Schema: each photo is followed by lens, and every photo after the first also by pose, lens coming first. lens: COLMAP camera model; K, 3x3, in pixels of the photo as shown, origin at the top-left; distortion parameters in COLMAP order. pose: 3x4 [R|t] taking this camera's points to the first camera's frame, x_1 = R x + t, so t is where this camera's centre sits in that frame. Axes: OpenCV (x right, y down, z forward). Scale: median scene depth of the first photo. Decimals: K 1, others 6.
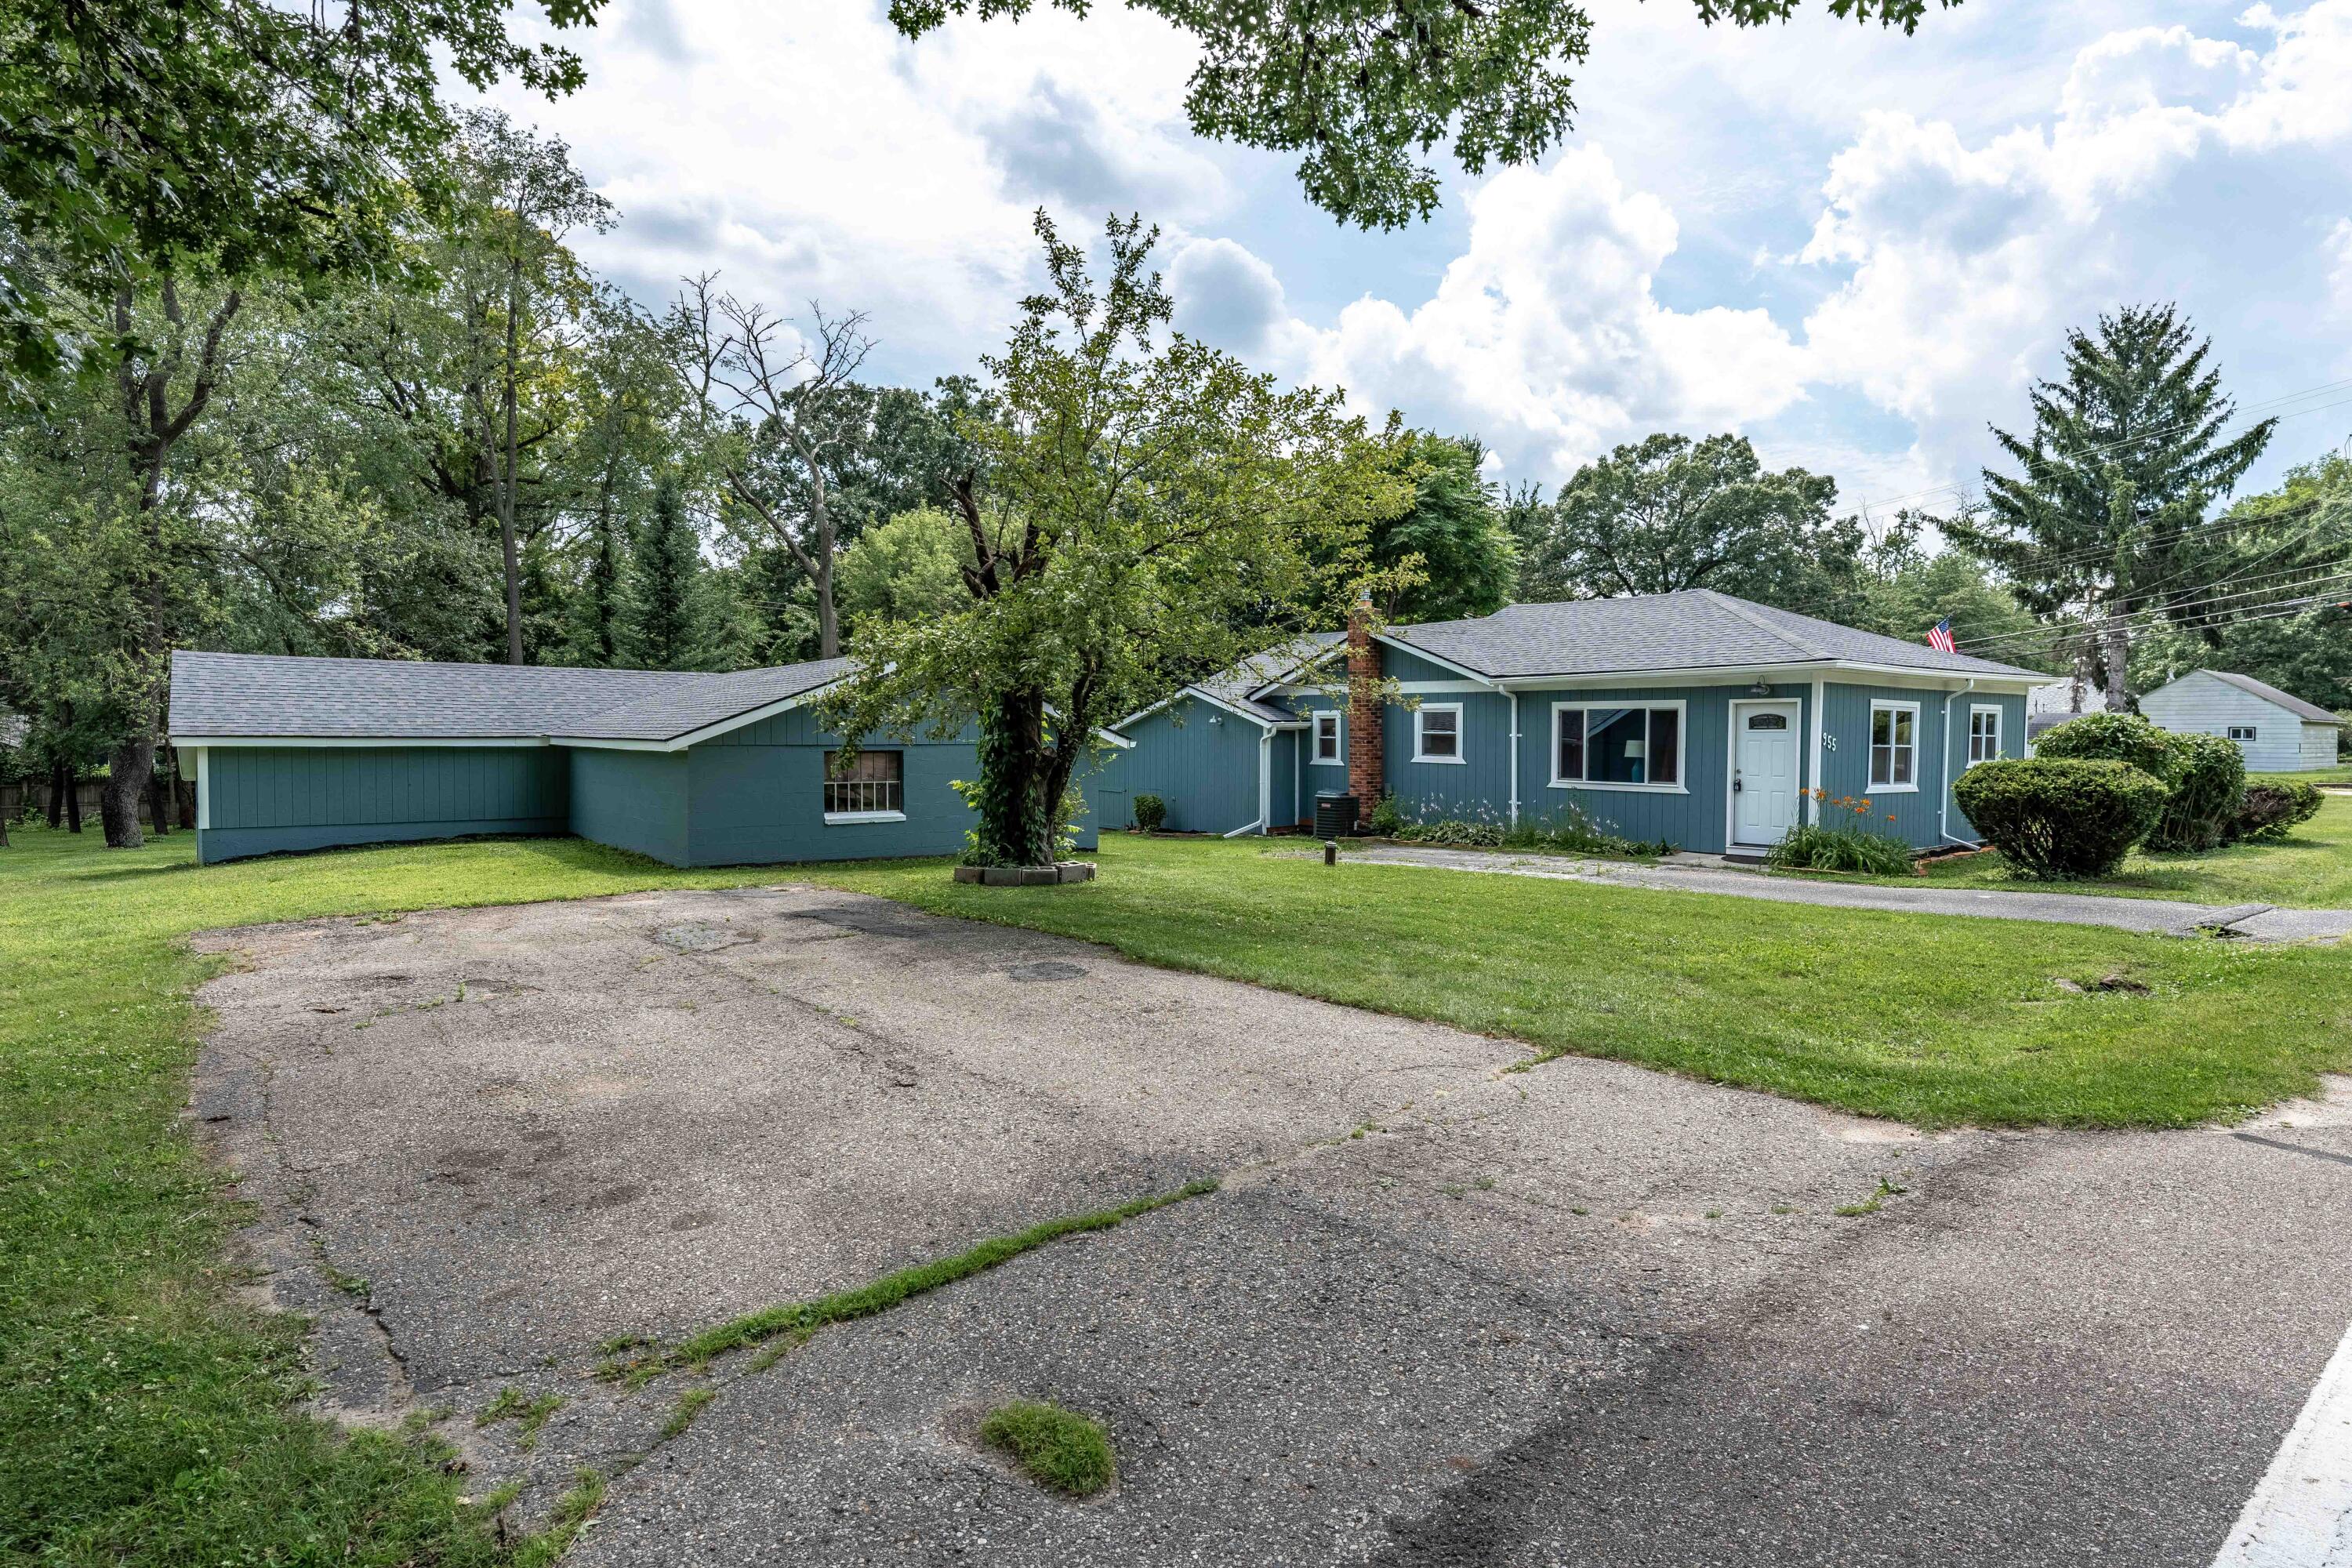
lens RADIAL K [[1211.8, 0, 1176.5], [0, 1211.8, 781.6], [0, 0, 1]] dist [-0.000501, -0.000018]
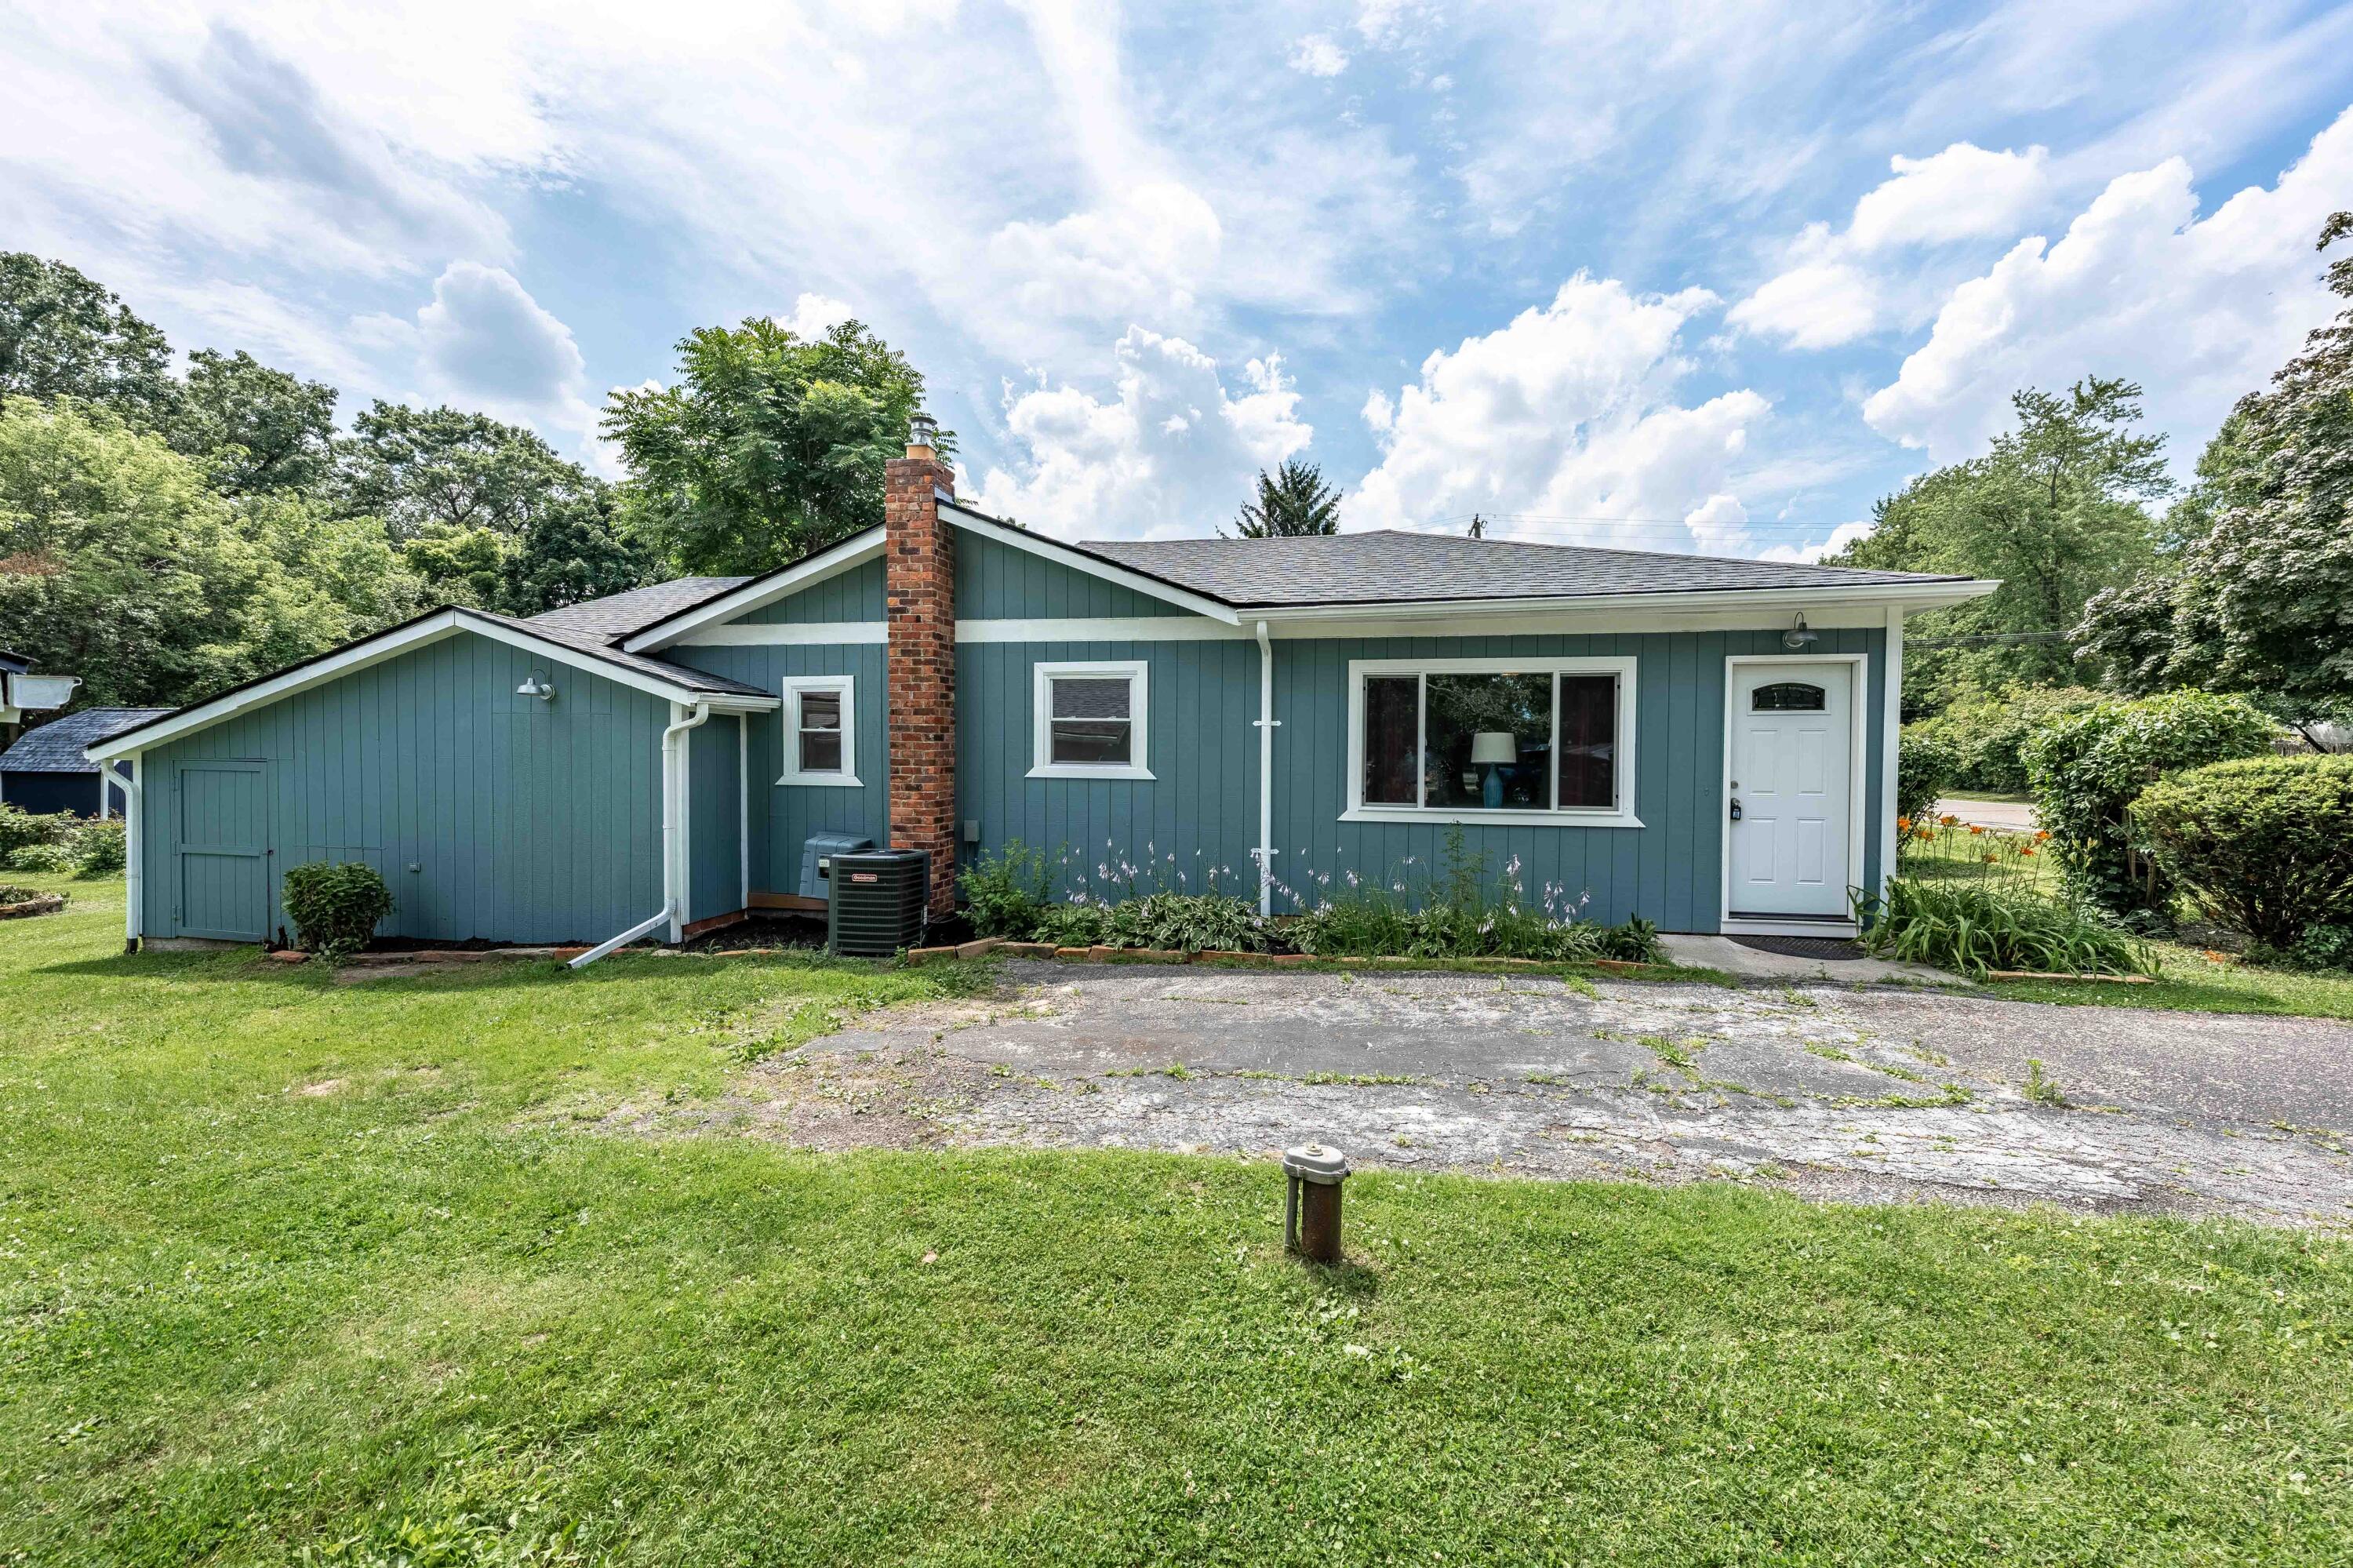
lens RADIAL K [[815.2, 0, 1162.6], [0, 815.2, 774.6], [0, 0, 1]] dist [-0.002489, -0.000302]
pose [[0.758093, -0.014527, 0.651985, 0.014750], [0.023368, 0.999715, -0.004896, -0.015625], [-0.651728, 0.018947, 0.758216, 0.774551]]
